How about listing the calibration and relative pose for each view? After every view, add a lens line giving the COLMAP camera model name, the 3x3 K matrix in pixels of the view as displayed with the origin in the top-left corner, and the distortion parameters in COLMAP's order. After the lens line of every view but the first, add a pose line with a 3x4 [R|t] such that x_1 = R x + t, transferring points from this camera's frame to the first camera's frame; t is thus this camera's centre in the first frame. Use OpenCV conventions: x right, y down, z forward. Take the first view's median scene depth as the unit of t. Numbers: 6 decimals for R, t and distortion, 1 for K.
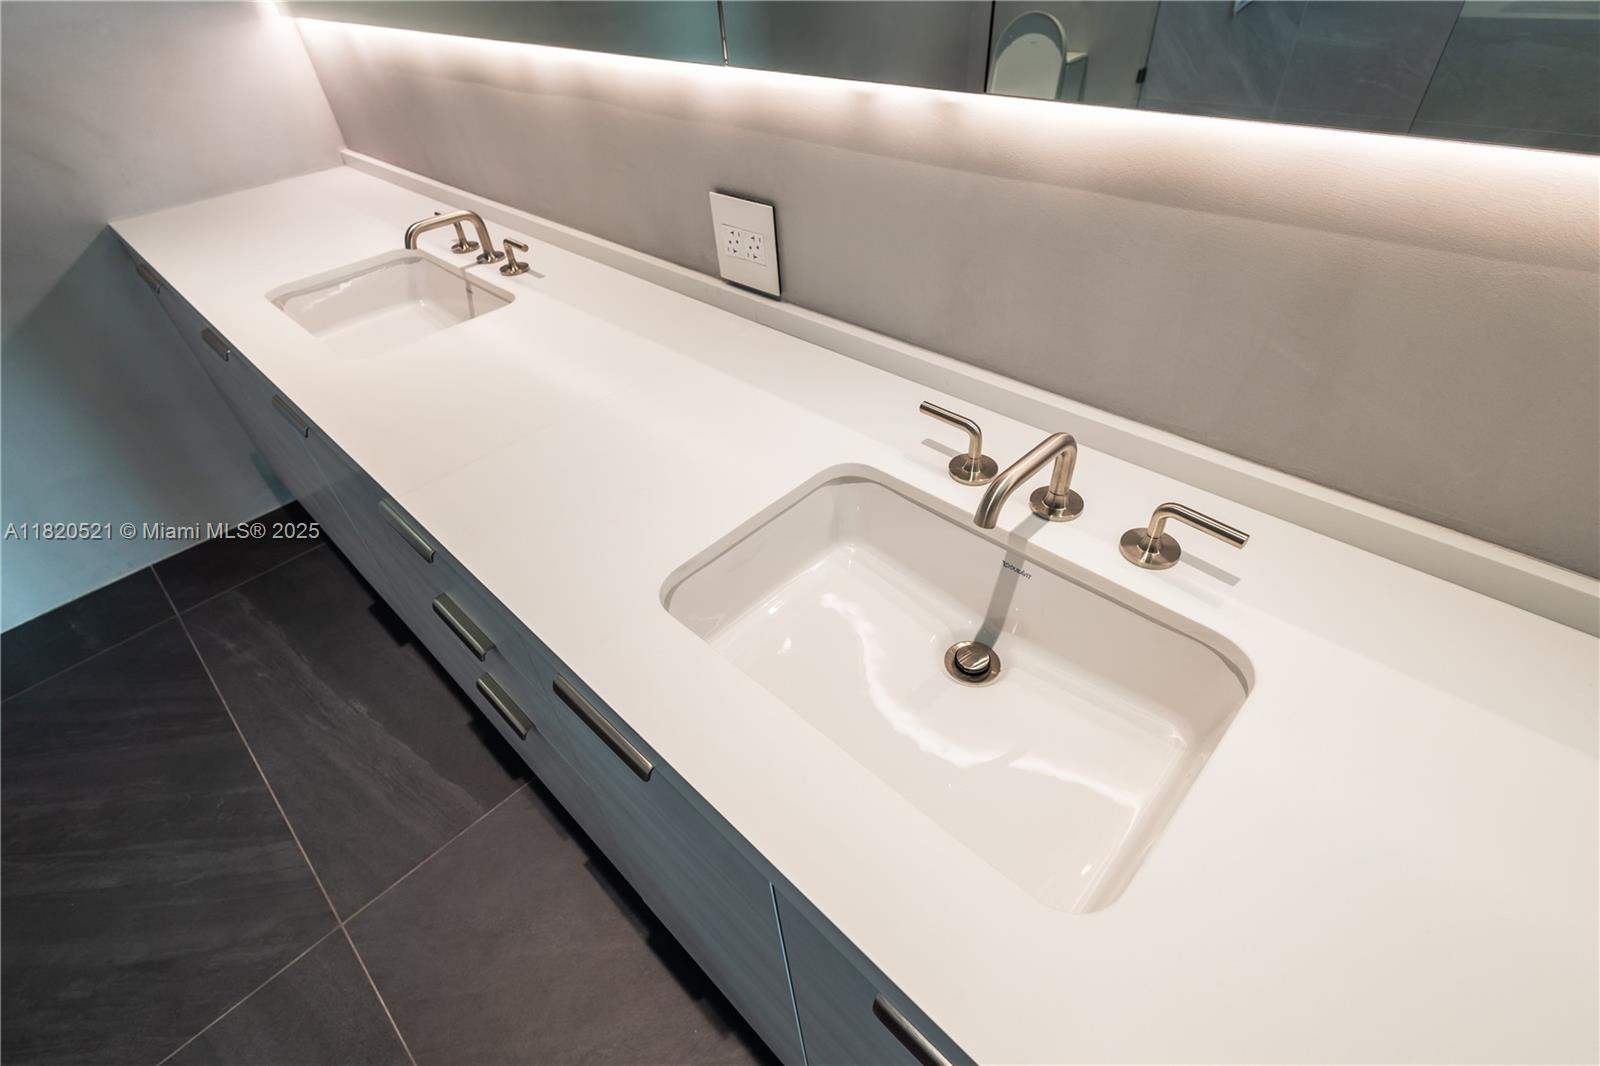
lens RADIAL K [[718.7, 0, 800.0], [0, 718.7, 533.0], [0, 0, 1]] dist [0.001832, 0.000188]
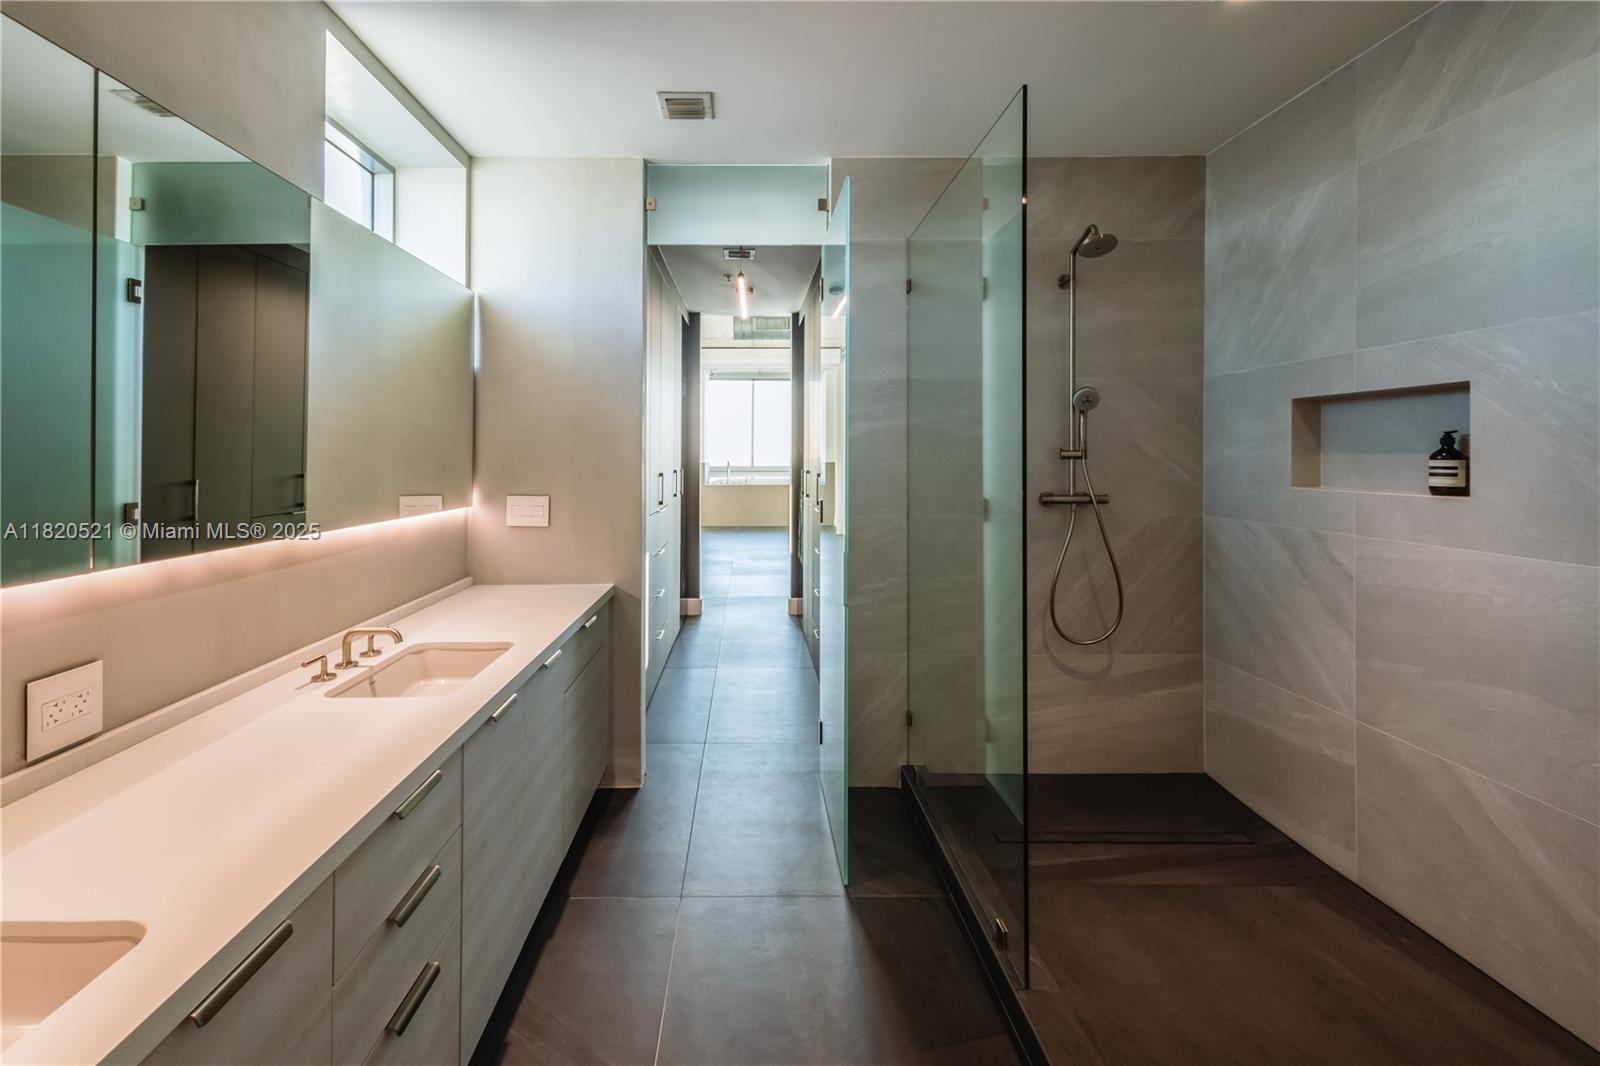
lens RADIAL K [[698.1, 0, 753.8], [0, 698.1, 453.3], [0, 0, 1]] dist [-0.000092, -0.000290]
pose [[-0.692425, 0.052241, 0.719596, -1.674166], [0.496944, 0.757605, 0.423180, -0.638555], [-0.523062, 0.650620, -0.550545, 0.772063]]
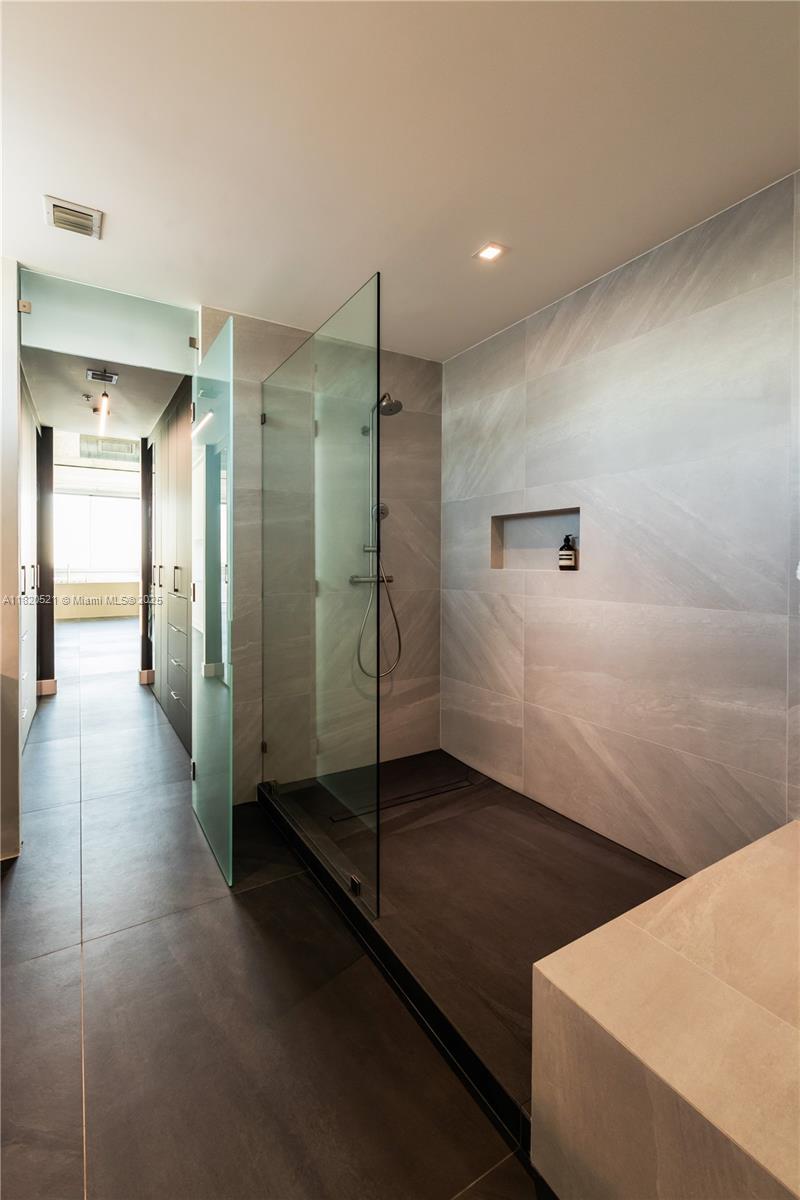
lens RADIAL K [[504.8, 0, 364.6], [0, 504.8, 569.2], [0, 0, 1]] dist [-0.000109, 0.000051]
pose [[-0.955212, 0.043972, 0.292636, -1.394483], [0.225643, 0.748022, 0.624137, -0.598066], [-0.191454, 0.662215, -0.724442, 0.806099]]
